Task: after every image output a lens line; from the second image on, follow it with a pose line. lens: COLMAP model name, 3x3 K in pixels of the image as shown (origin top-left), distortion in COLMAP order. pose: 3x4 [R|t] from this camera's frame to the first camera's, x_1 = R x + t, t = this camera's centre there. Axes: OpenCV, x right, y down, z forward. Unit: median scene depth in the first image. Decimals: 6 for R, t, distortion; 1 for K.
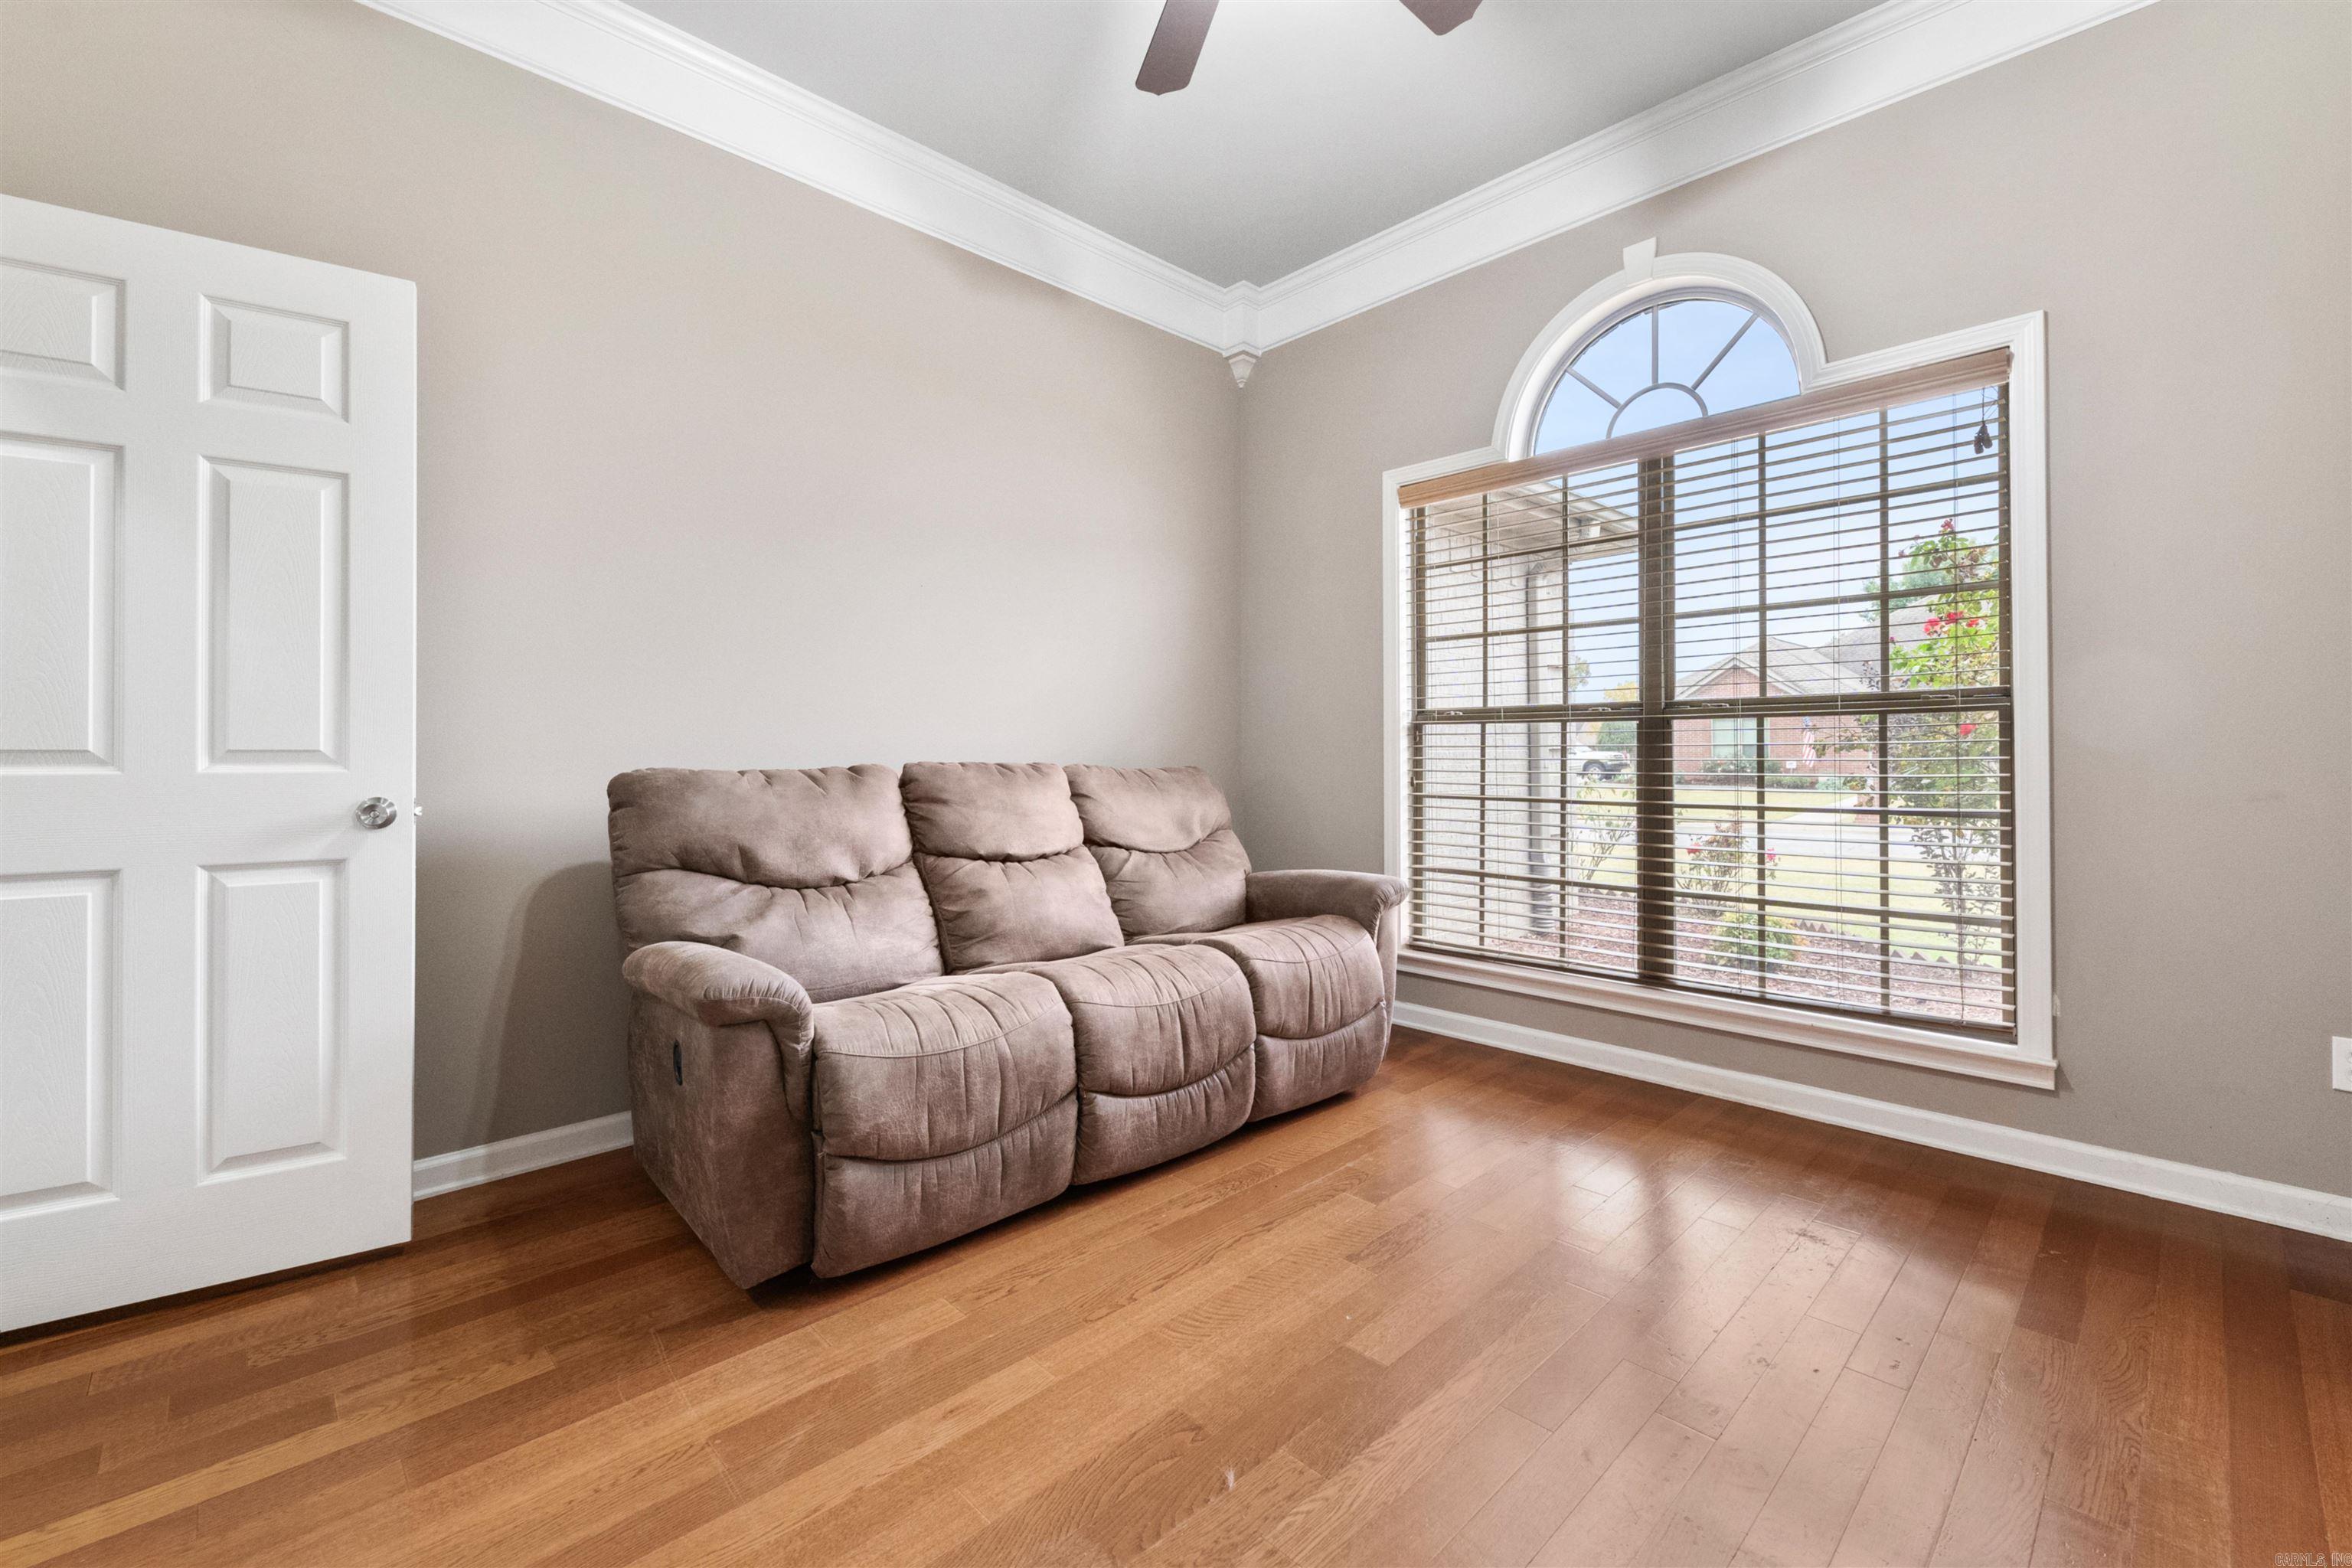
lens RADIAL K [[975.3, 0, 1166.9], [0, 975.3, 759.8], [0, 0, 1]] dist [-0.000555, -0.000103]
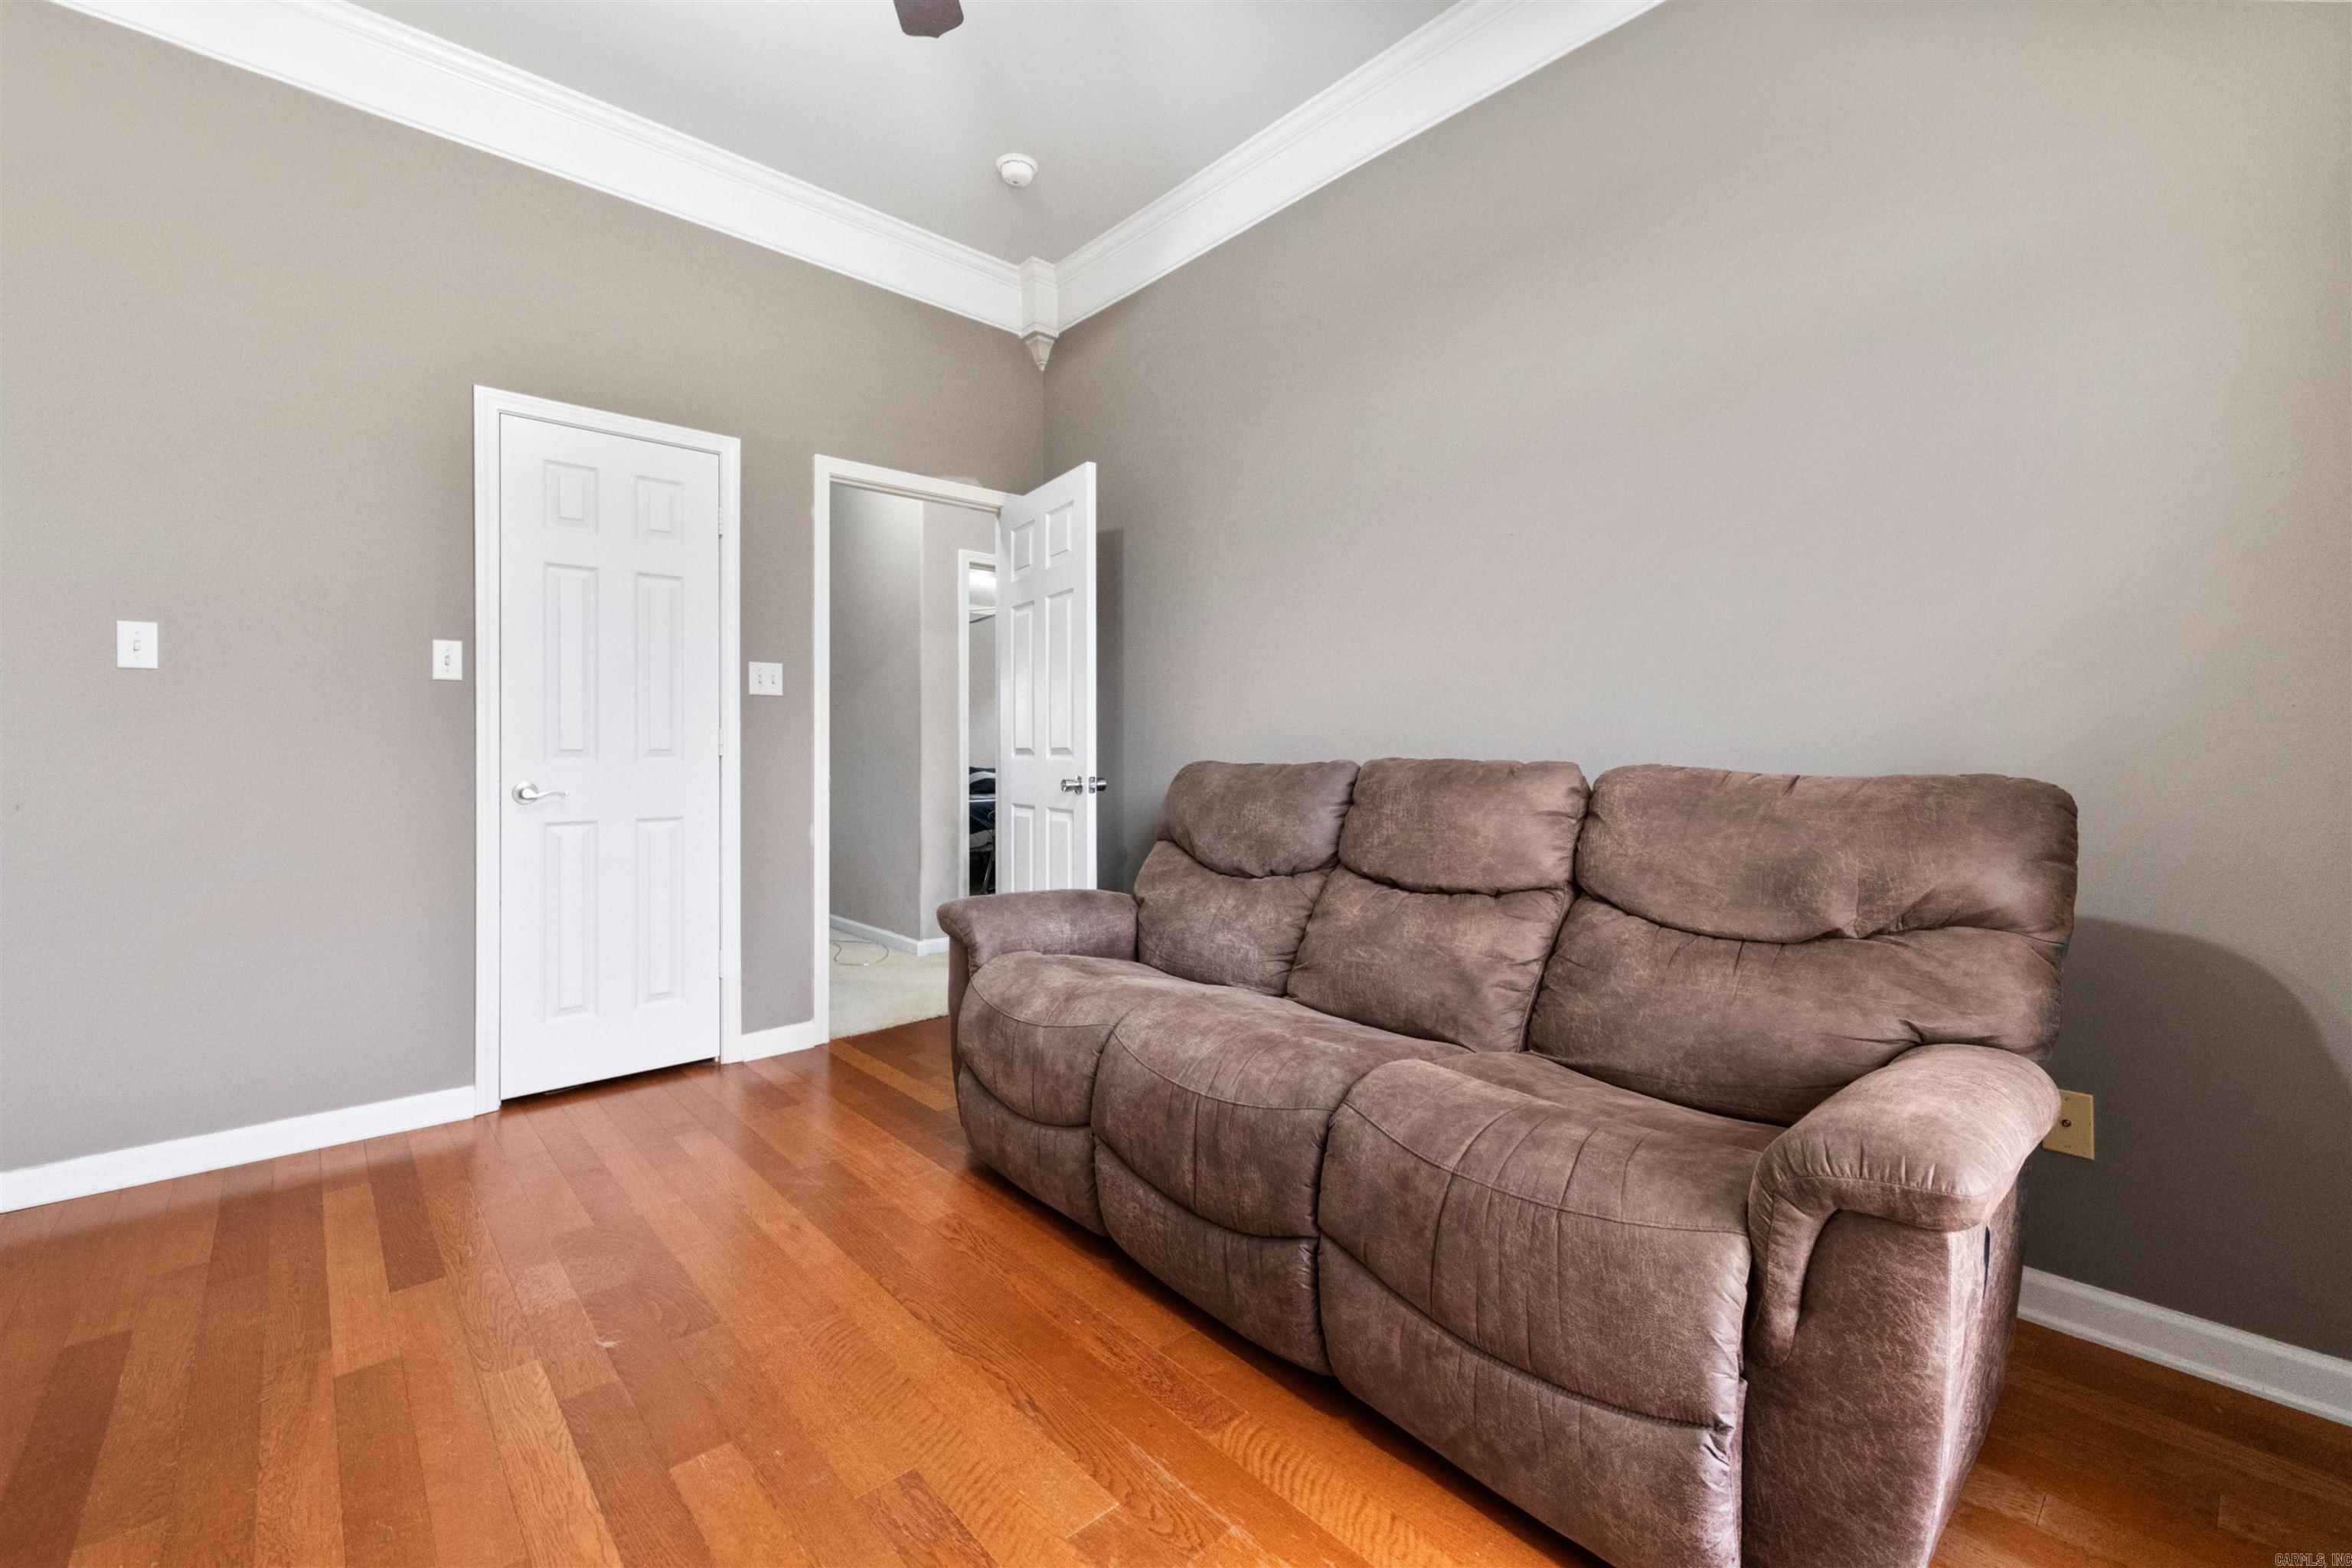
lens RADIAL K [[975.3, 0, 1166.9], [0, 975.3, 759.8], [0, 0, 1]] dist [-0.000555, -0.000103]
pose [[-0.034651, 0.008035, -0.999367, 0.704749], [-0.001699, 0.999966, 0.008098, -0.002155], [0.999398, 0.001979, -0.034636, 0.976836]]
